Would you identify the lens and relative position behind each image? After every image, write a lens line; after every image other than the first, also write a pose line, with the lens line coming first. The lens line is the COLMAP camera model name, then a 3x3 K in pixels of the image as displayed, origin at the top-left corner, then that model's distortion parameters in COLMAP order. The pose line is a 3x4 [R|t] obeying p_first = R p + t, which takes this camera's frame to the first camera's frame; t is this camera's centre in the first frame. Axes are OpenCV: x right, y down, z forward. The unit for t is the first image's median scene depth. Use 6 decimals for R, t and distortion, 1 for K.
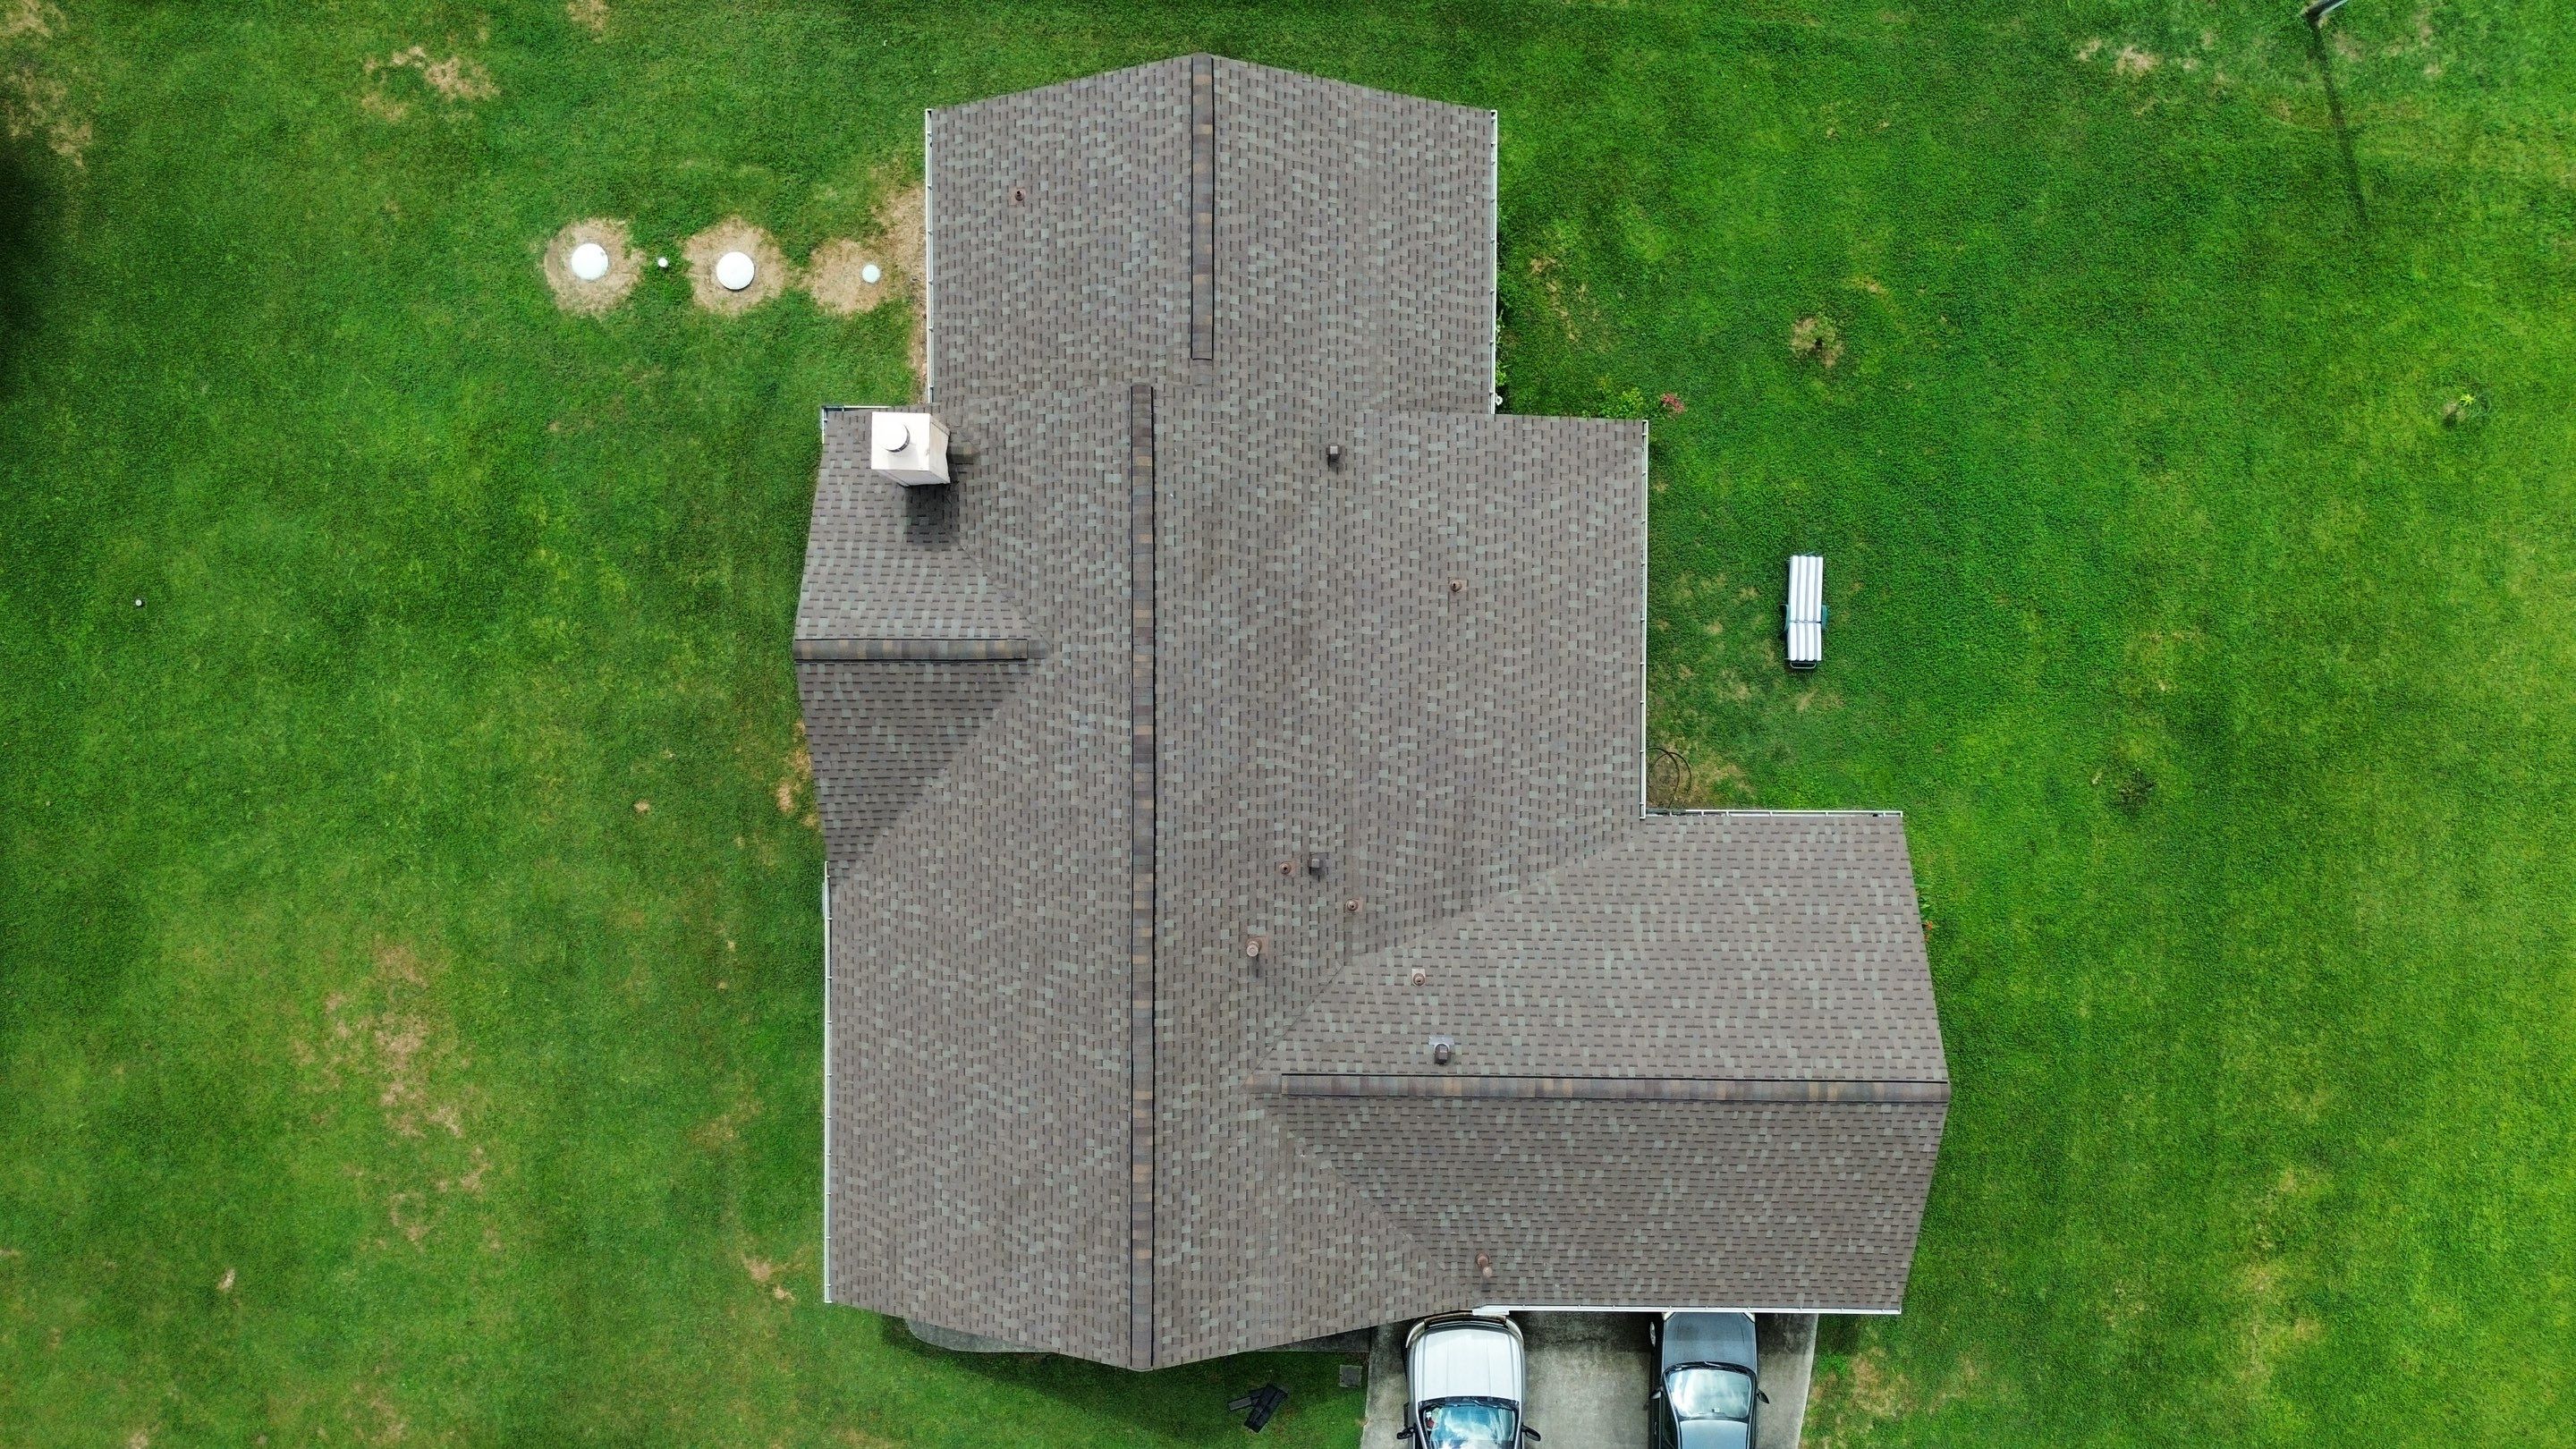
lens RADIAL K [[1828.4, 0, 1289.2], [0, 1828.4, 729.1], [0, 0, 1]] dist [0.080573, -0.085382]
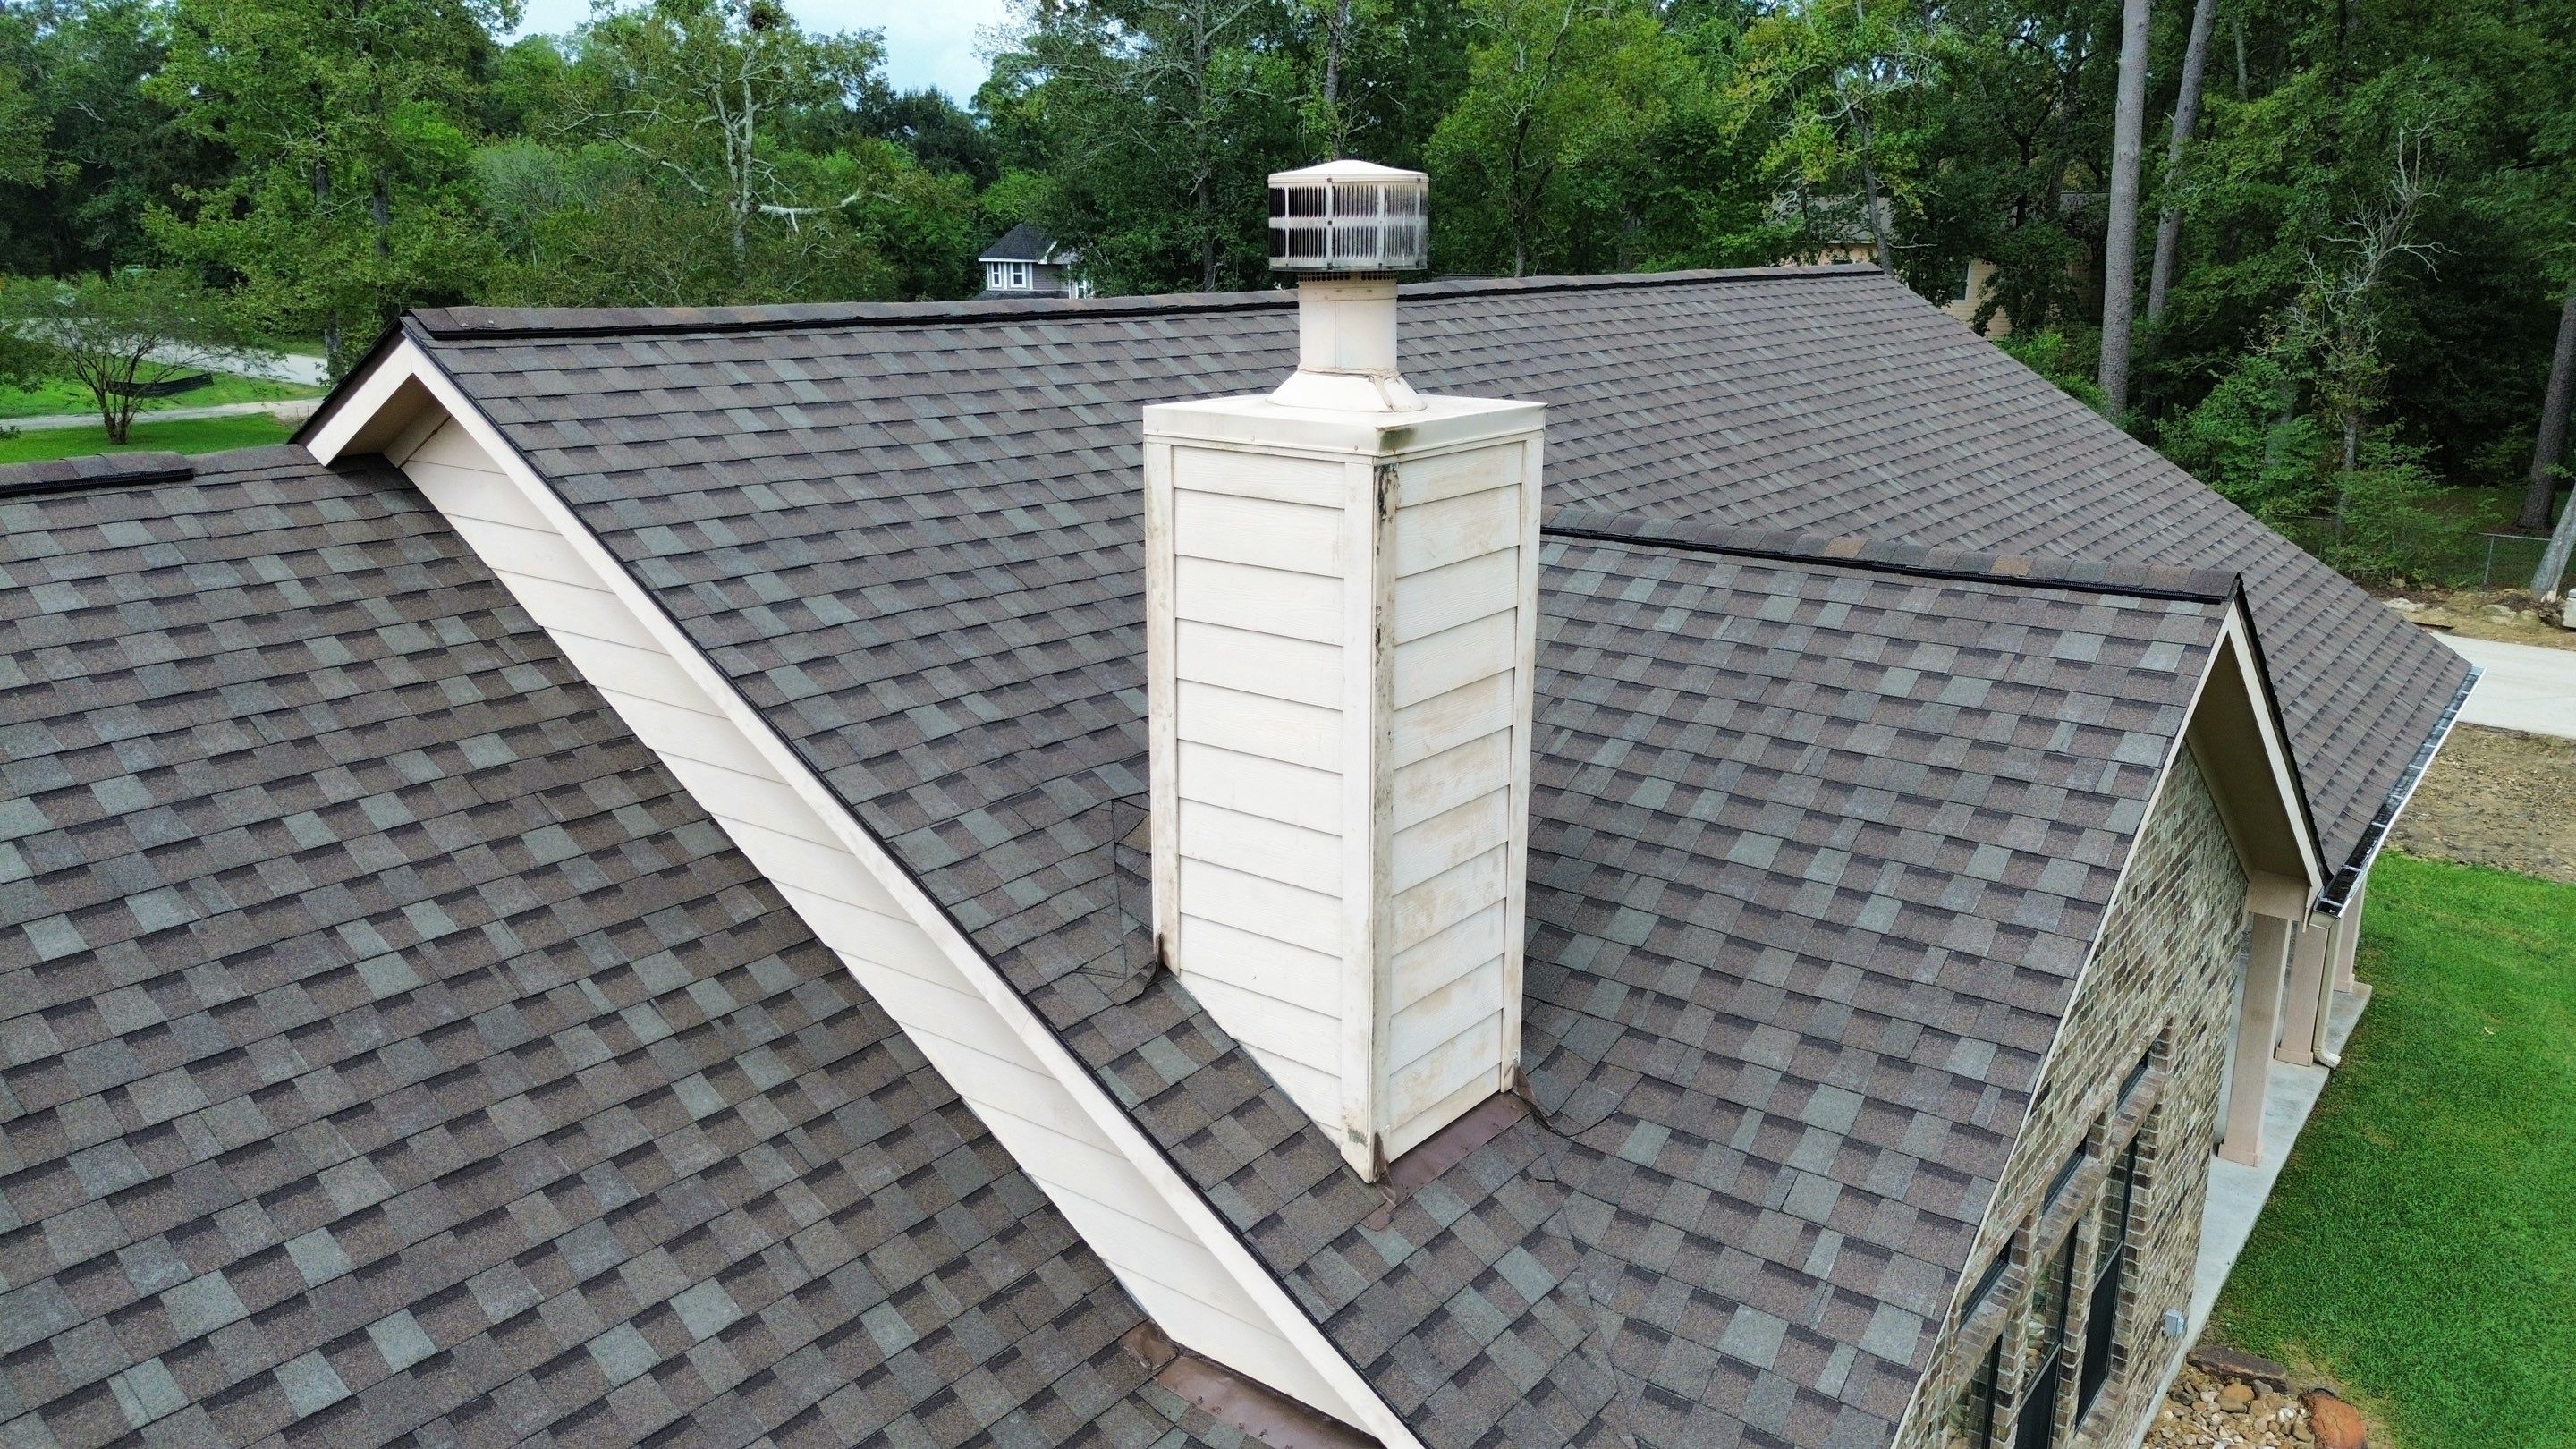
lens RADIAL K [[1828.4, 0, 1296.4], [0, 1828.4, 722.7], [0, 0, 1]] dist [0.080573, -0.085382]
pose [[-0.798479, -0.156149, 0.581419, -0.304689], [0.601976, -0.219145, 0.767855, -0.296541], [0.007515, 0.963116, 0.268981, 0.918343]]
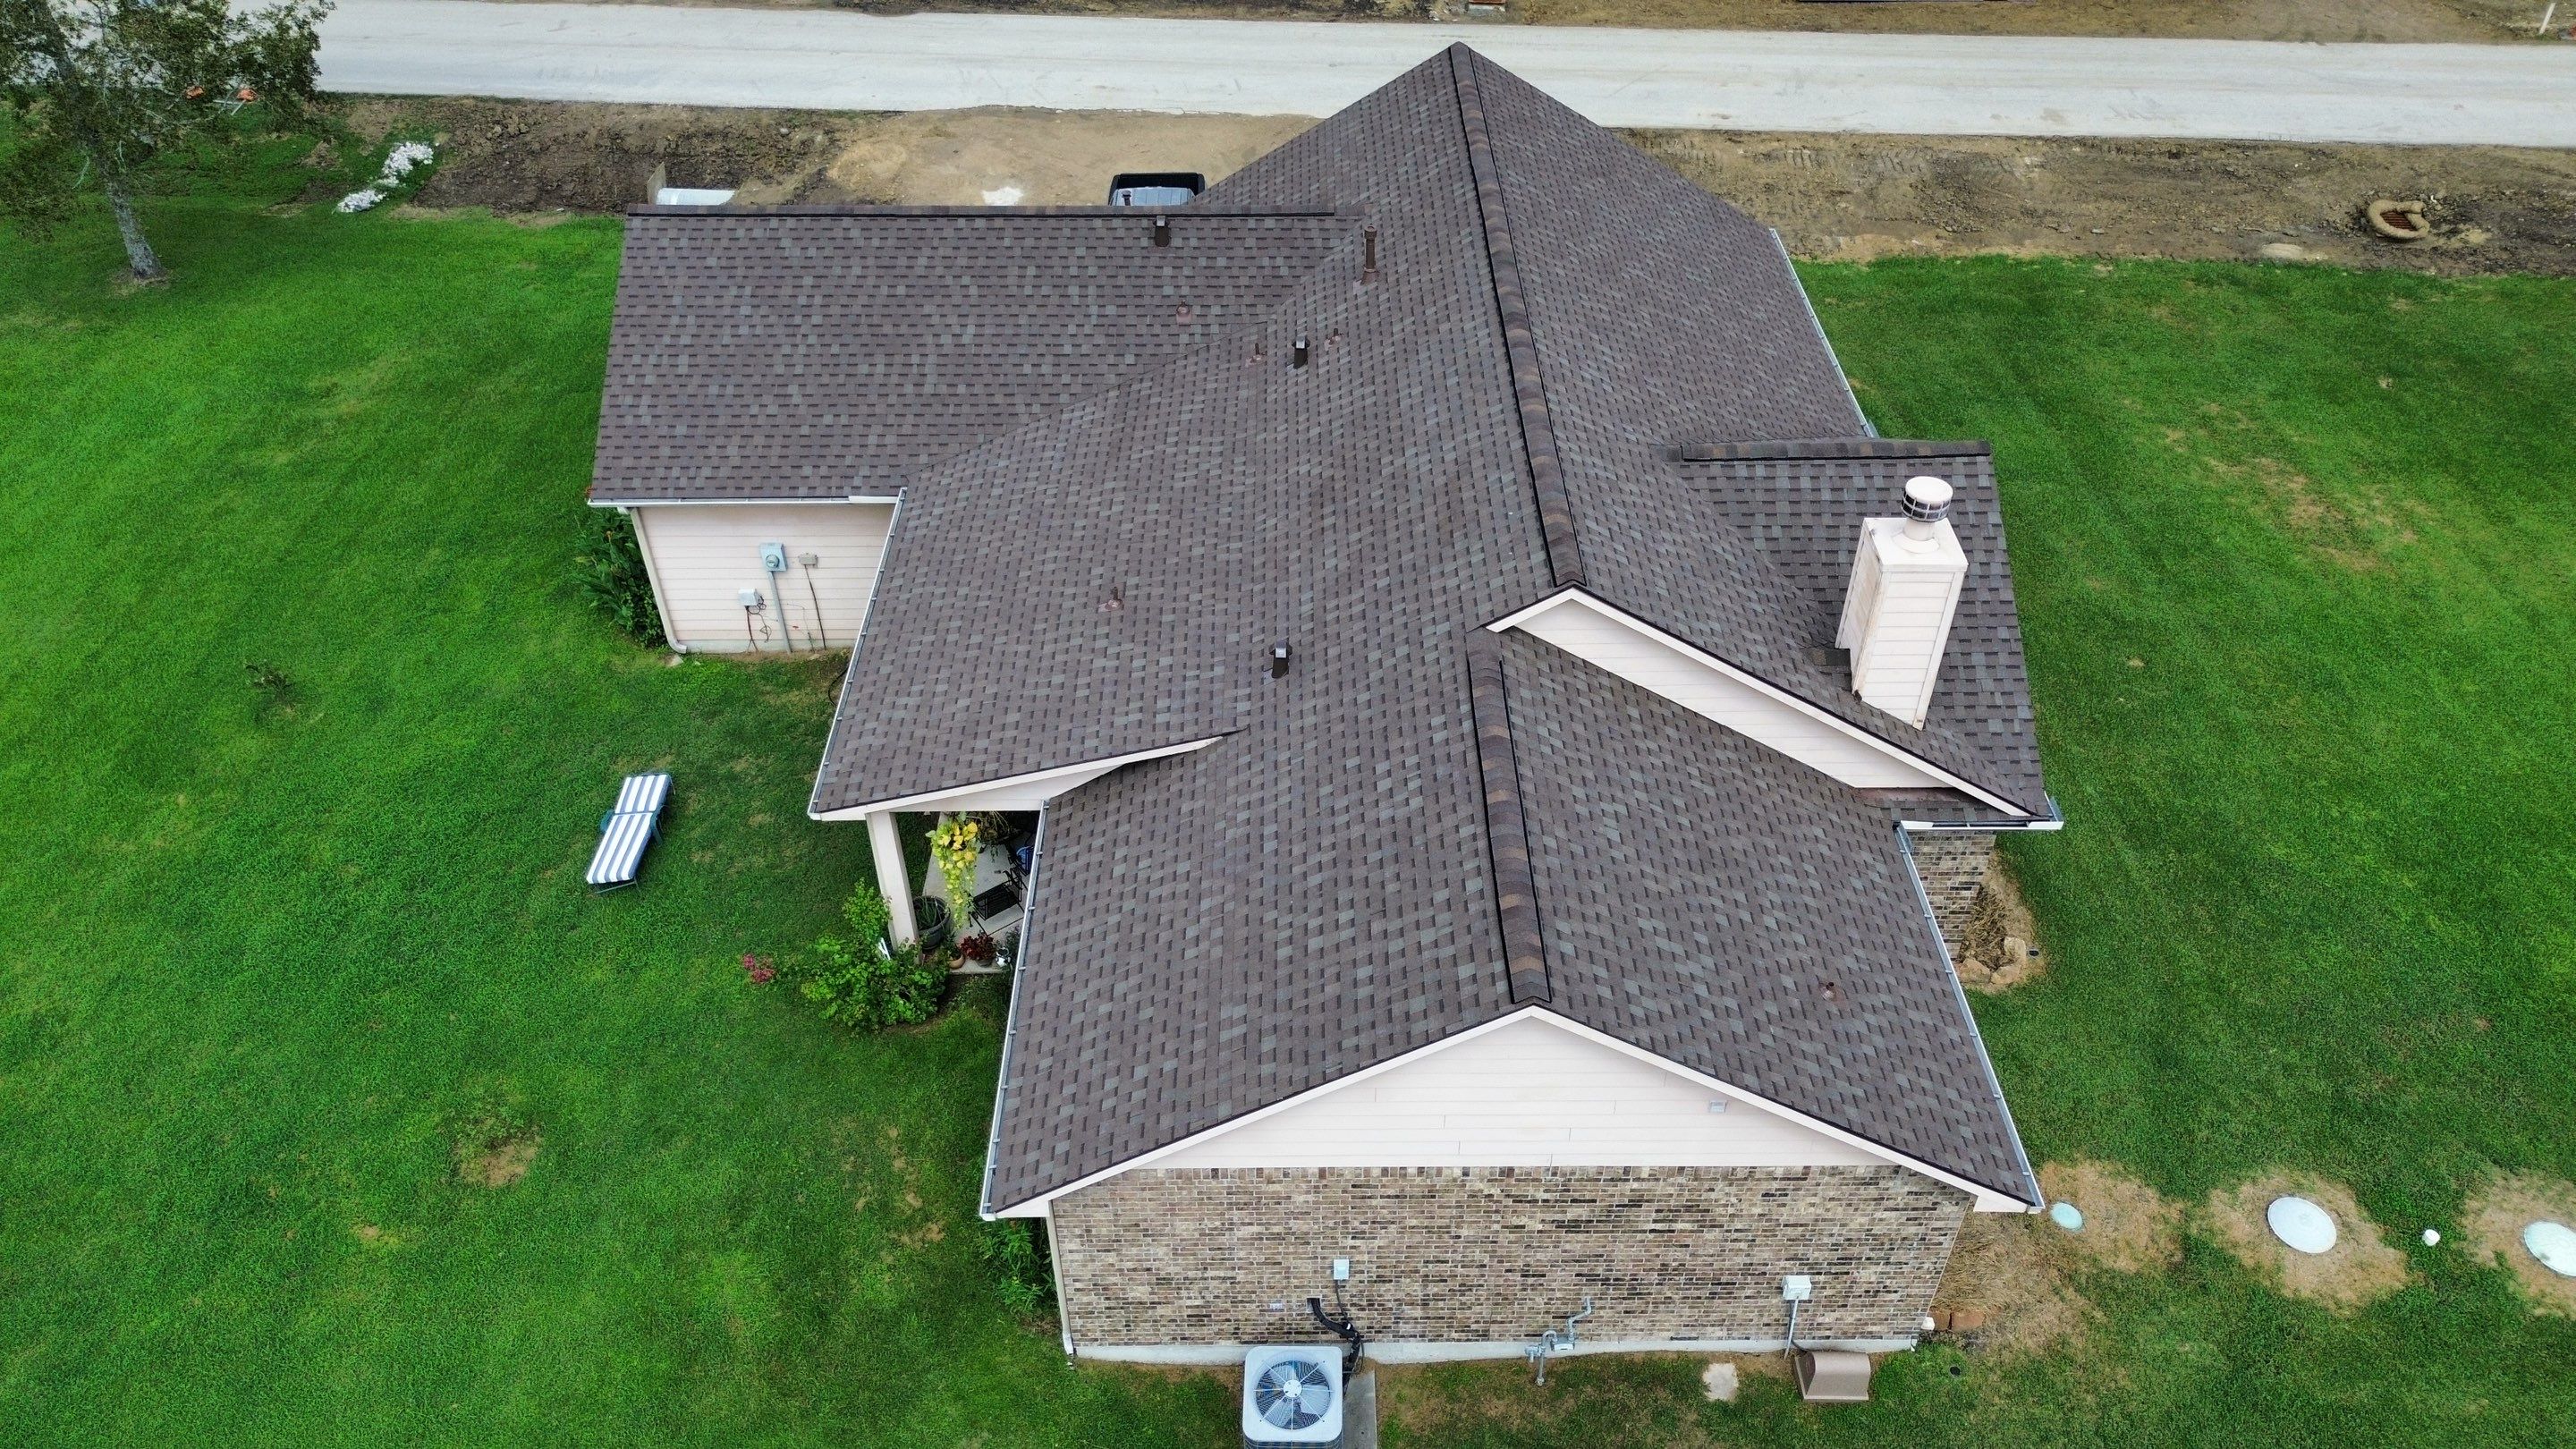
lens RADIAL K [[1828.4, 0, 1290.5], [0, 1828.4, 729.2], [0, 0, 1]] dist [0.080573, -0.085382]
pose [[-0.999892, 0.014644, 0.001455, 0.019824], [-0.008499, -0.655338, 0.755288, -0.673817], [0.012014, 0.755194, 0.655391, 0.562526]]
